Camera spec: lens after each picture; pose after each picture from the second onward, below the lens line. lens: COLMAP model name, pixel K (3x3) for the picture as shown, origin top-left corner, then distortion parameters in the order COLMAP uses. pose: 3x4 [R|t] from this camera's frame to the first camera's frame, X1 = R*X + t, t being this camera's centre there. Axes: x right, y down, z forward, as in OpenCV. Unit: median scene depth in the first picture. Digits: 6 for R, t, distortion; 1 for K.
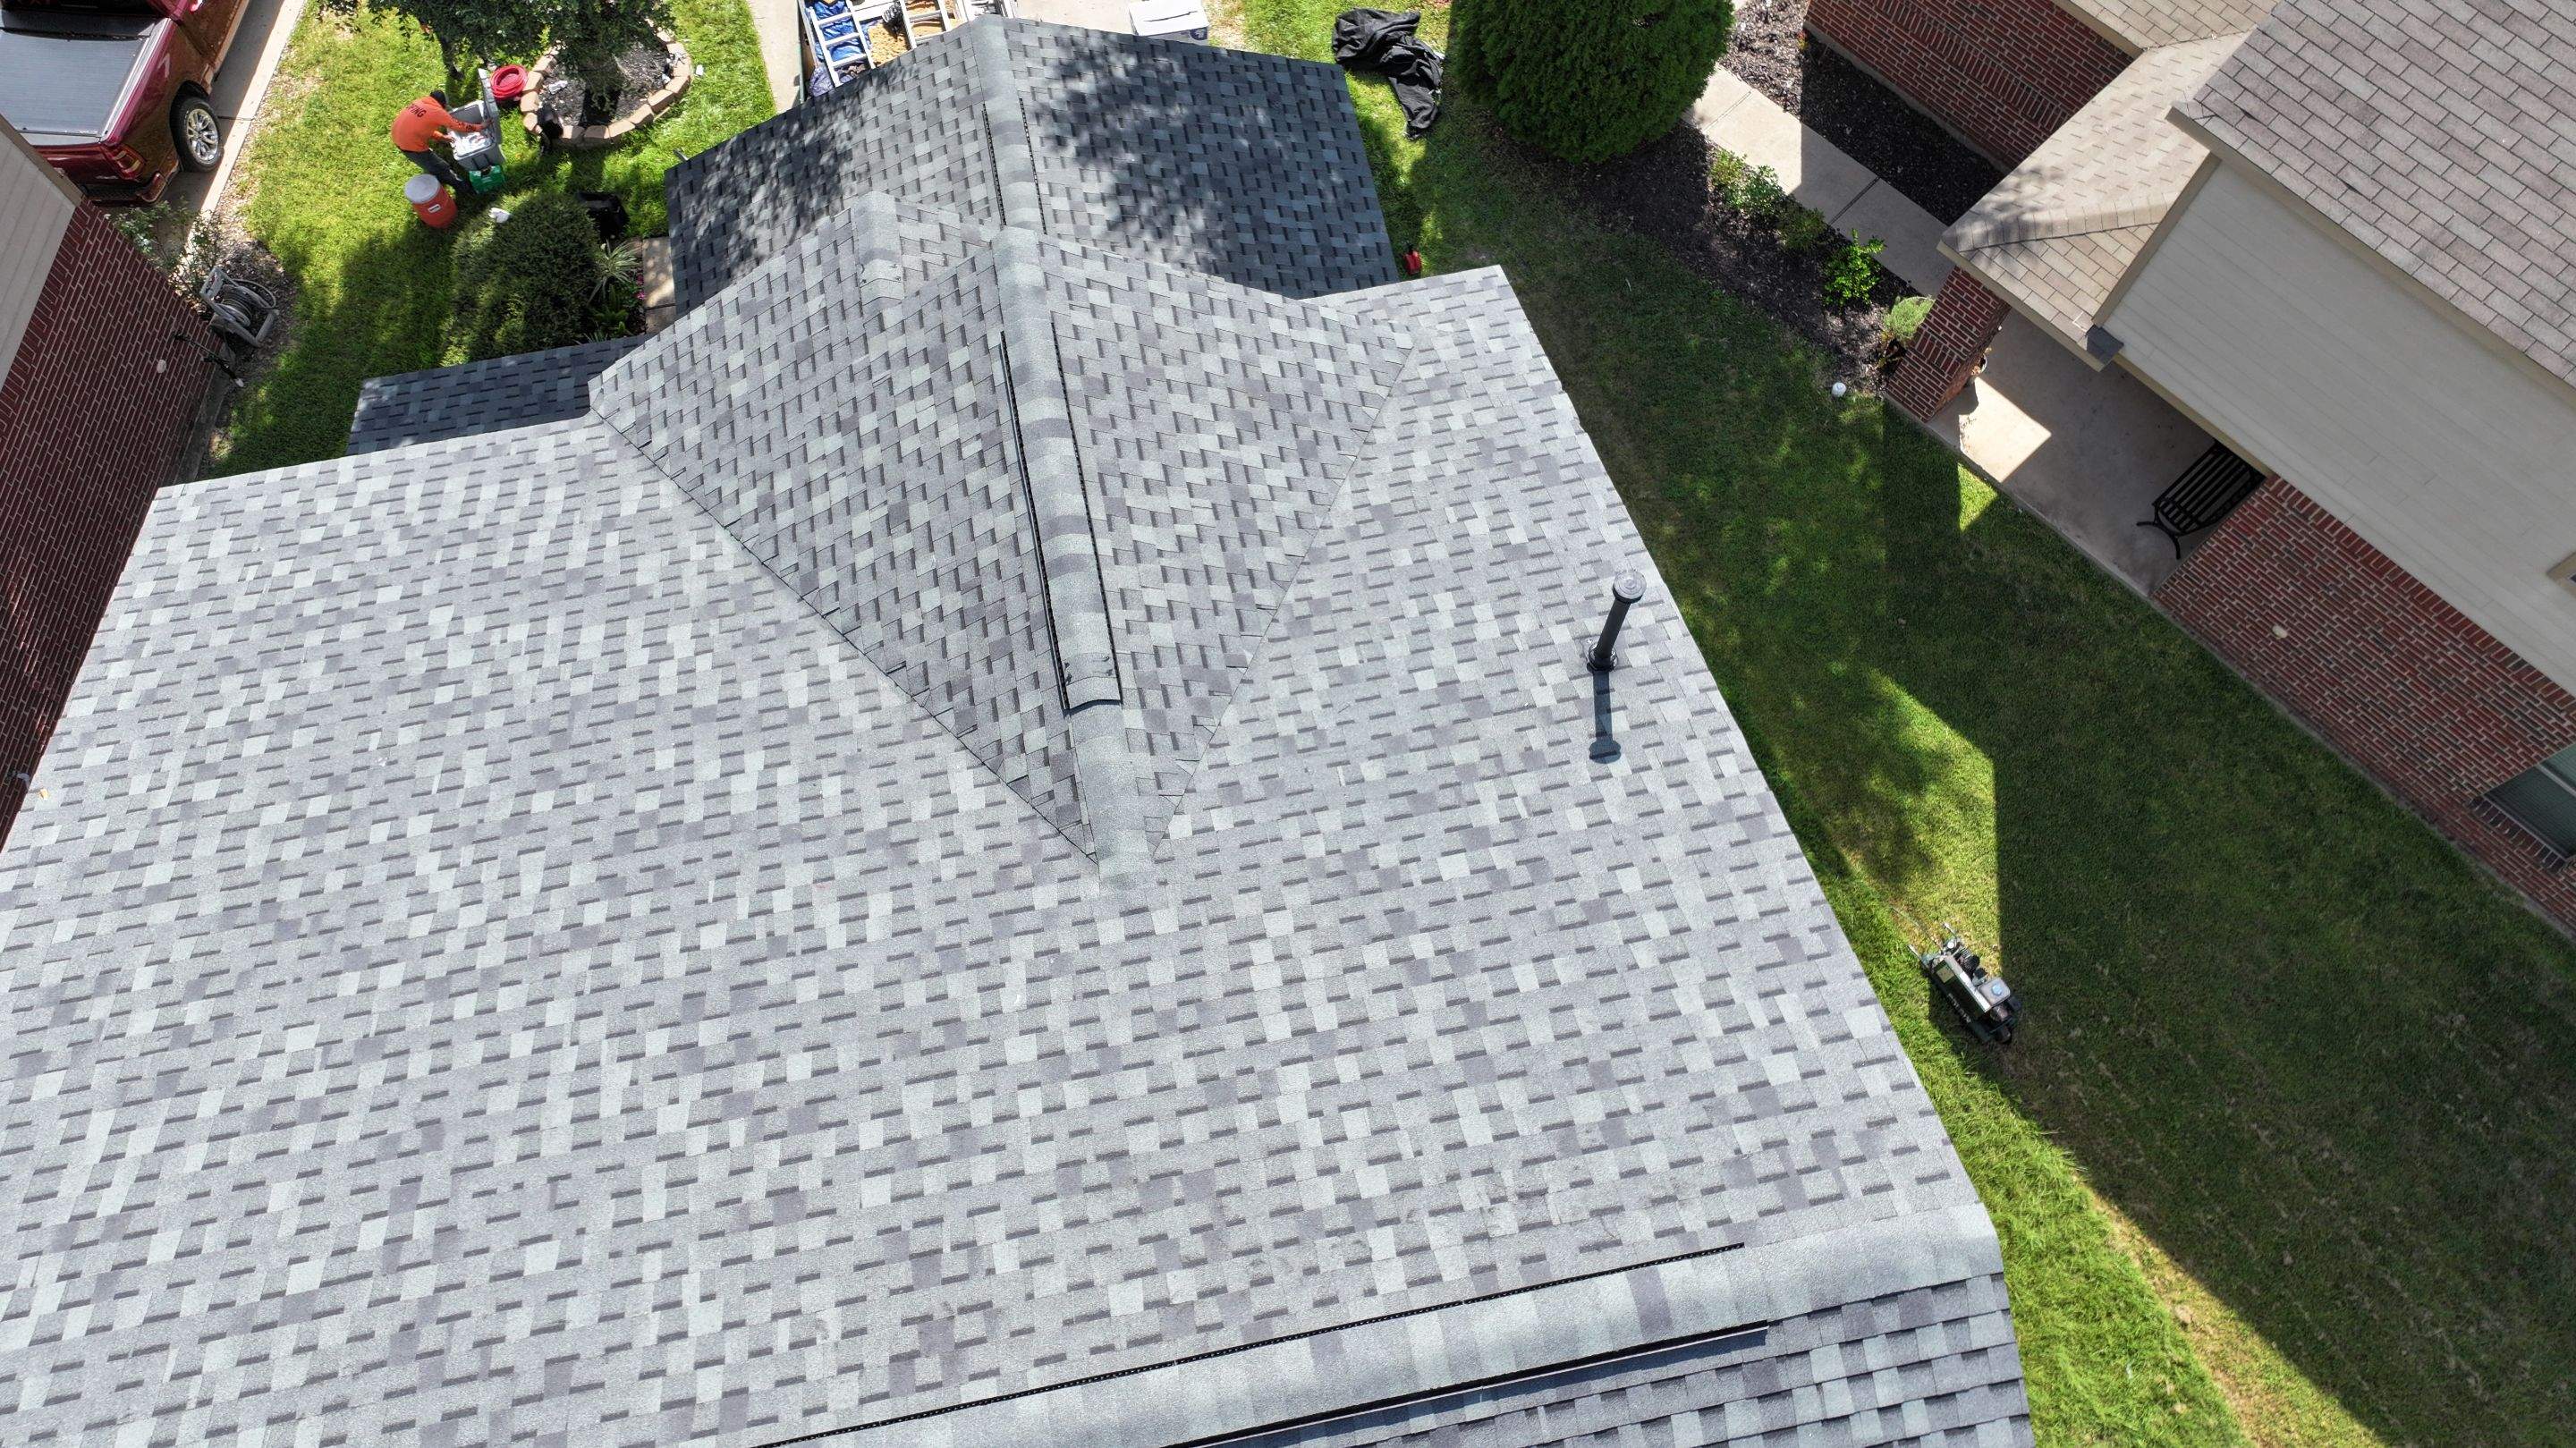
lens RADIAL K [[1799.2, 0, 1289.6], [0, 1799.2, 721.2], [0, 0, 1]] dist [0.004058, 0.000148]
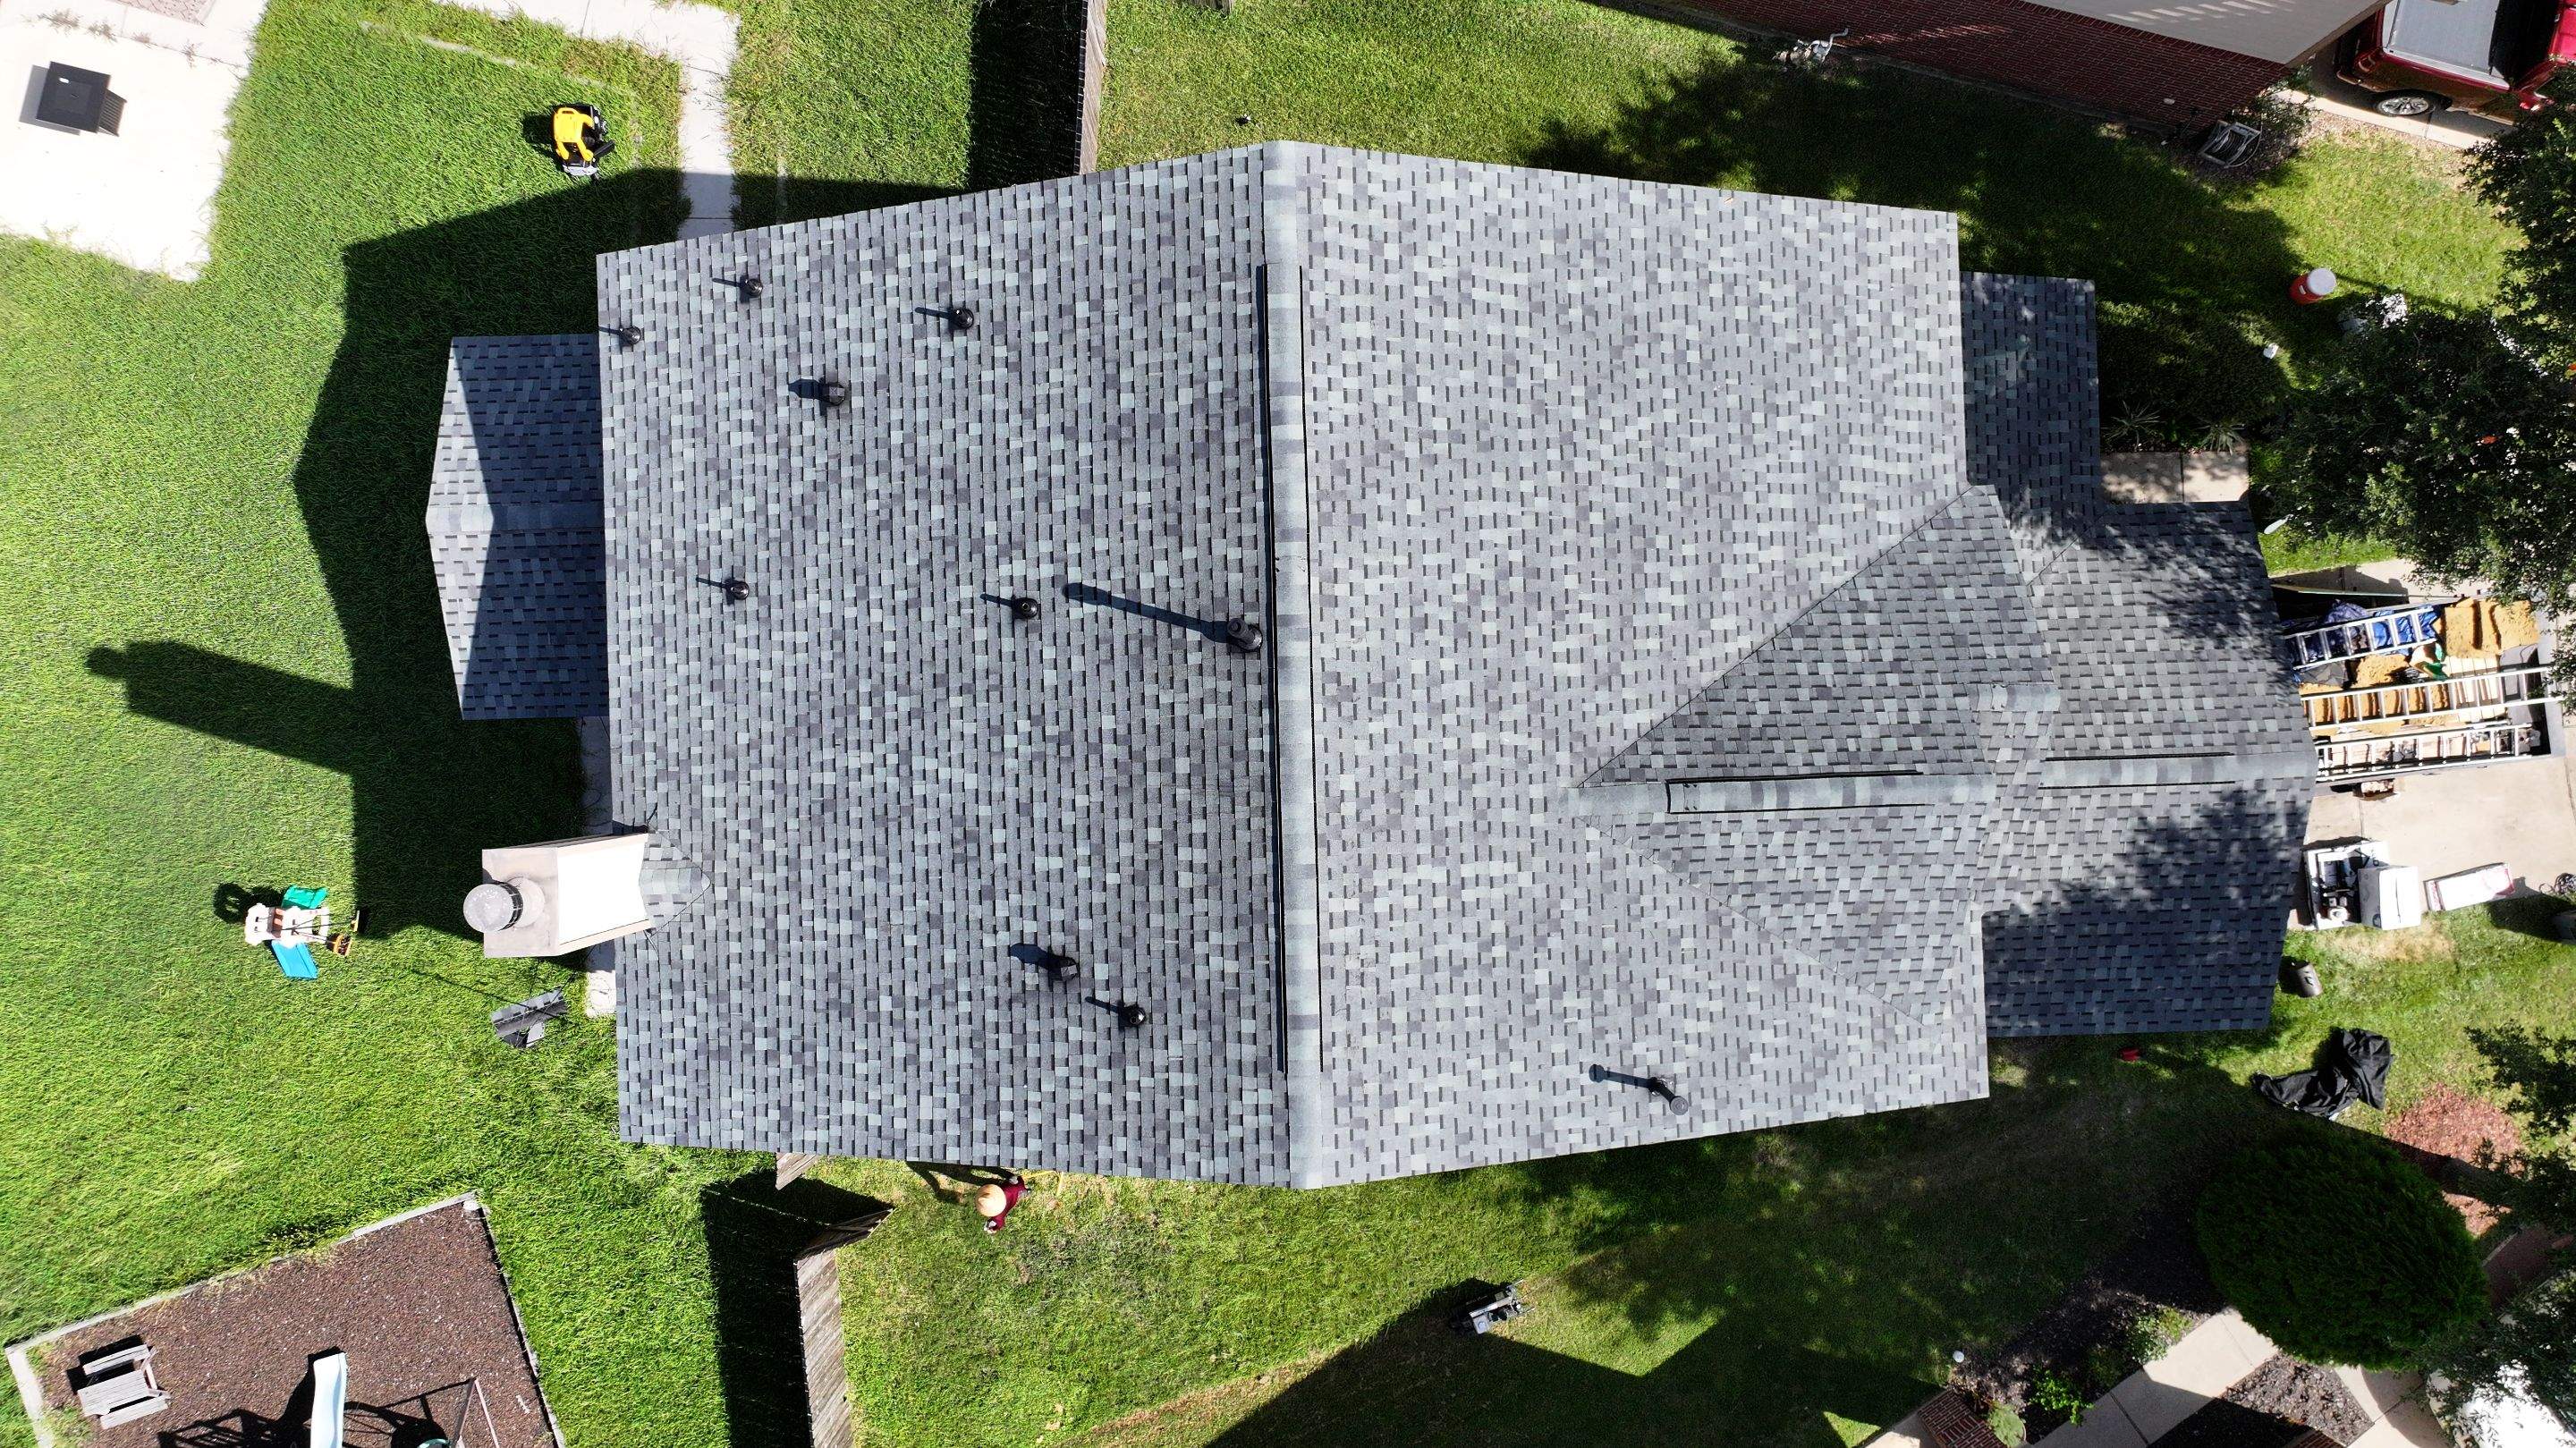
lens RADIAL K [[1785.2, 0, 1292.2], [0, 1785.2, 714.2], [0, 0, 1]] dist [0.006513, -0.007043]
pose [[-0.166708, 0.985911, -0.013735, -0.105758], [-0.911967, -0.148879, 0.382298, -0.341387], [0.374866, 0.076258, 0.923937, -0.808476]]
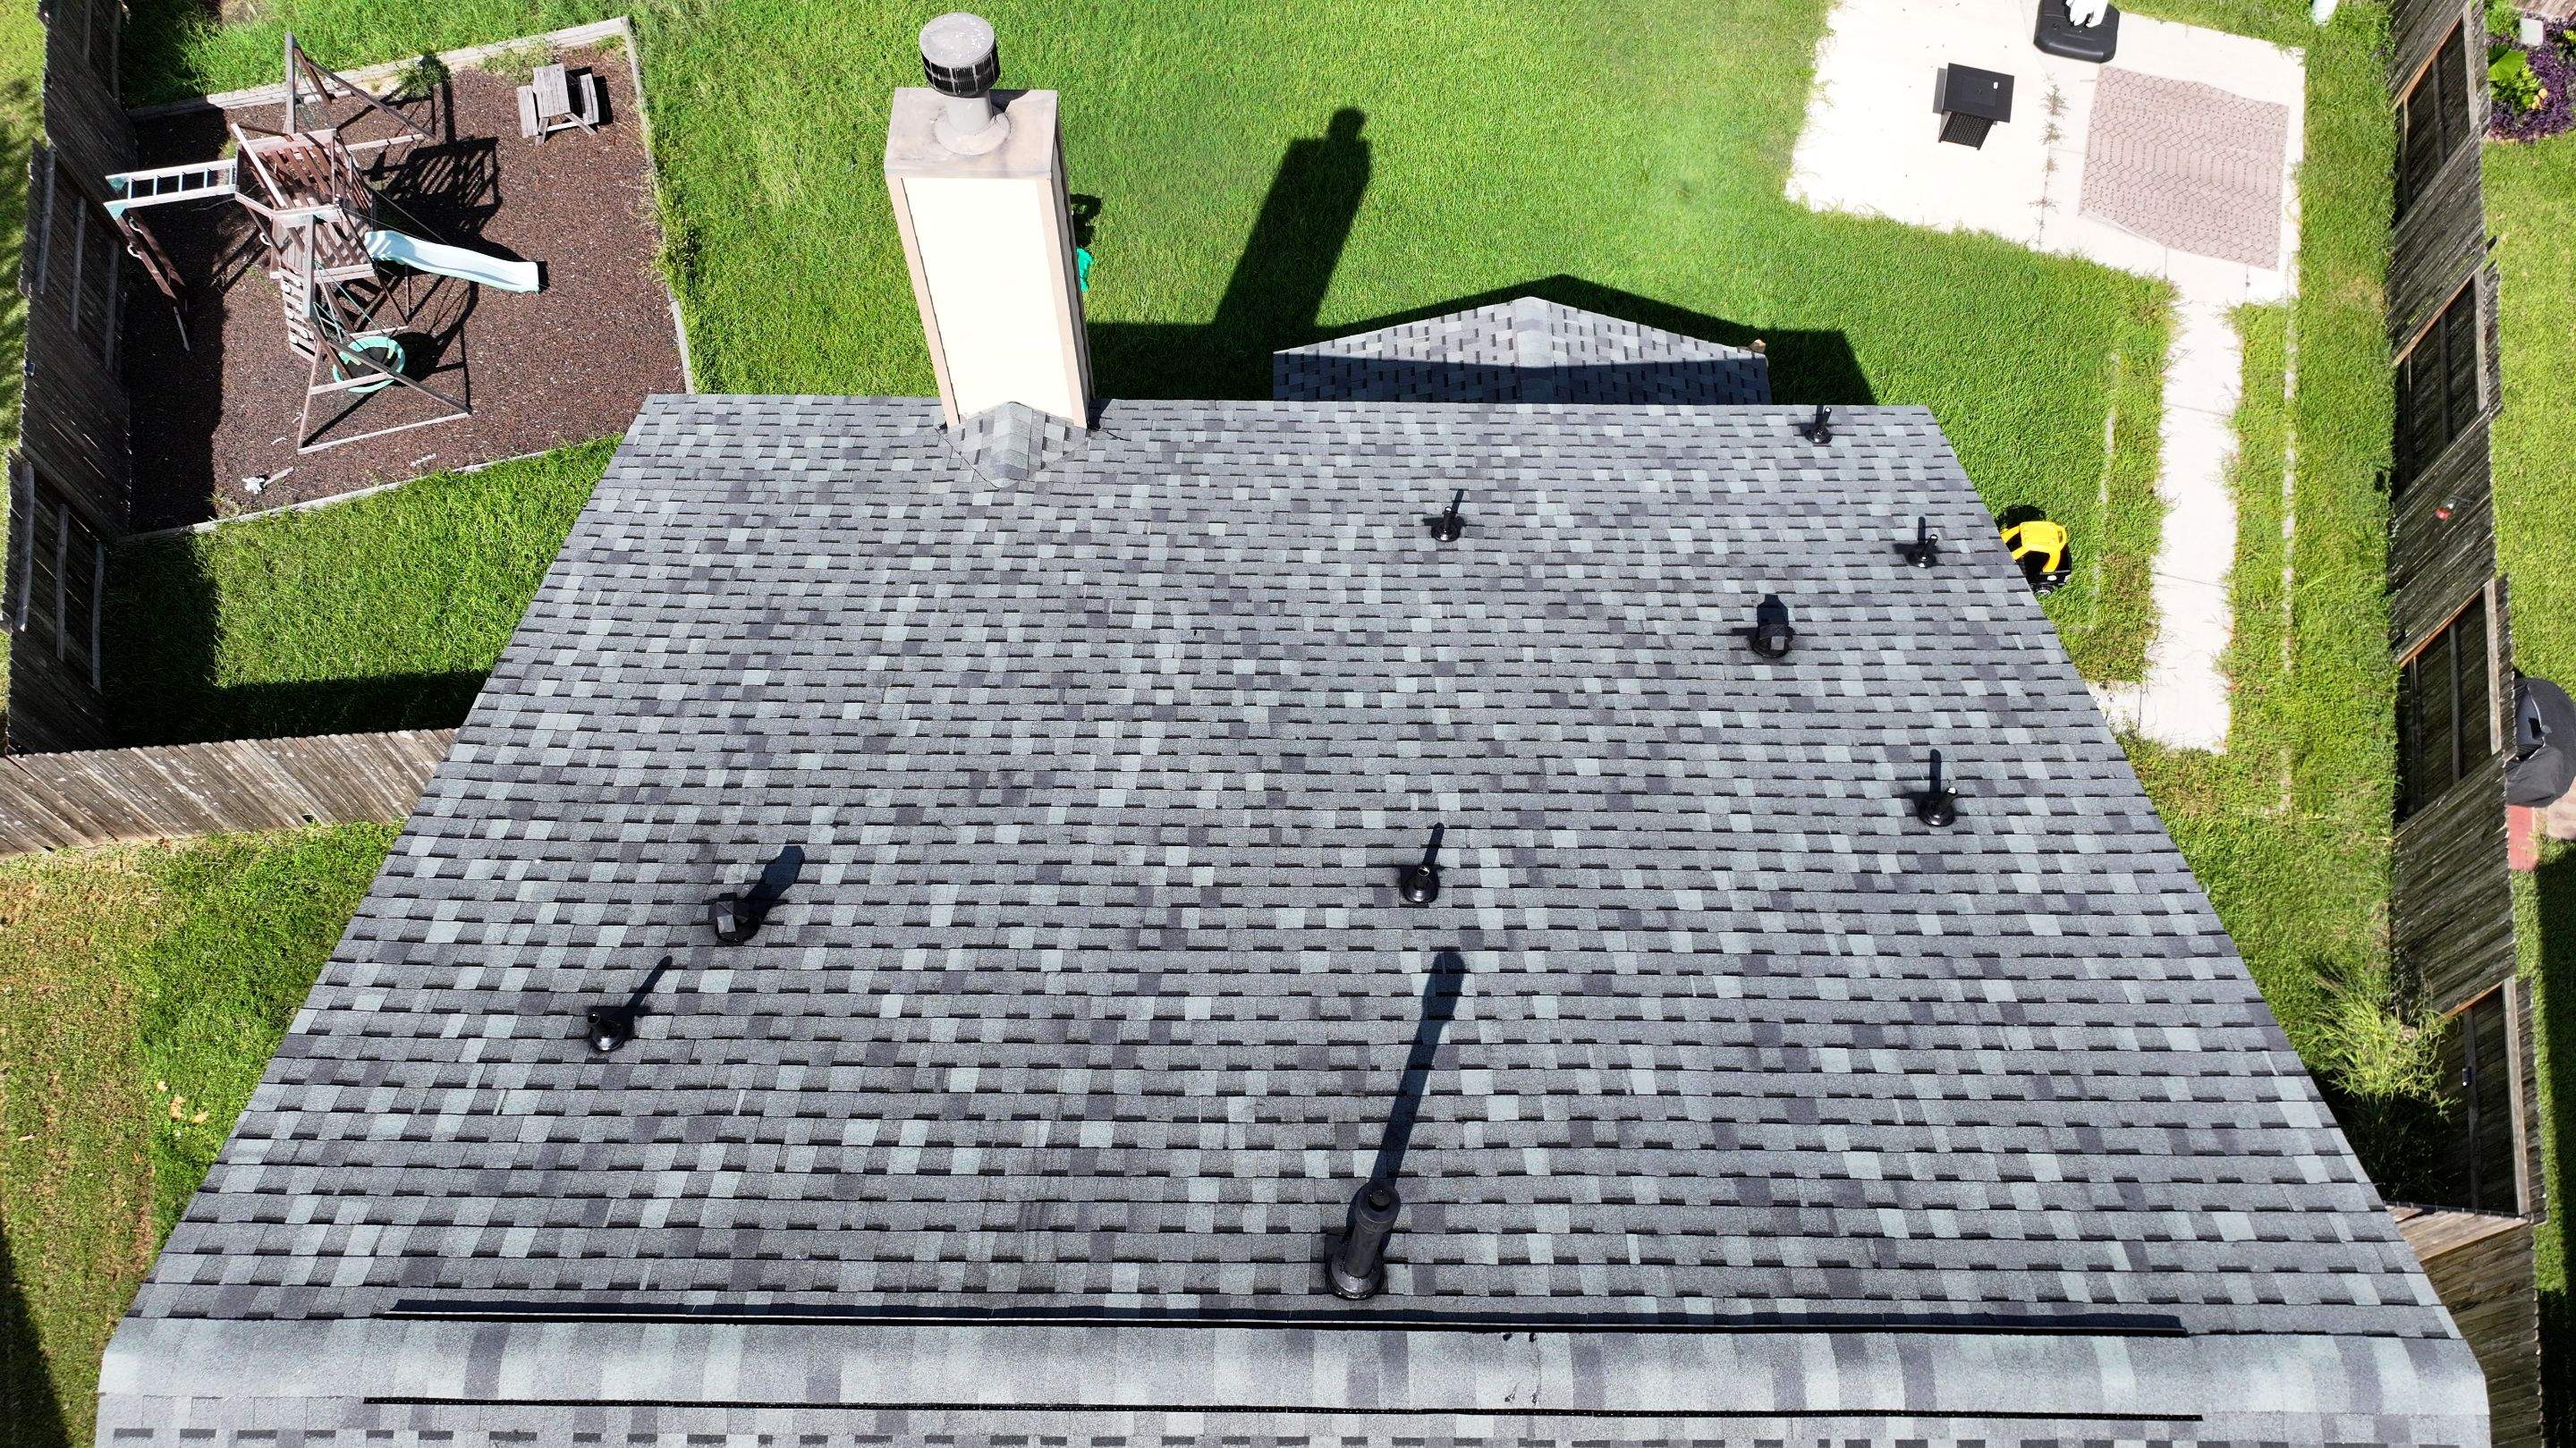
lens RADIAL K [[1799.2, 0, 1289.6], [0, 1799.2, 721.2], [0, 0, 1]] dist [0.004058, 0.000148]
pose [[-0.979819, -0.180595, 0.085678, -0.190046], [0.179471, -0.606109, 0.774869, -0.108909], [-0.088007, 0.774608, 0.626289, 0.076071]]
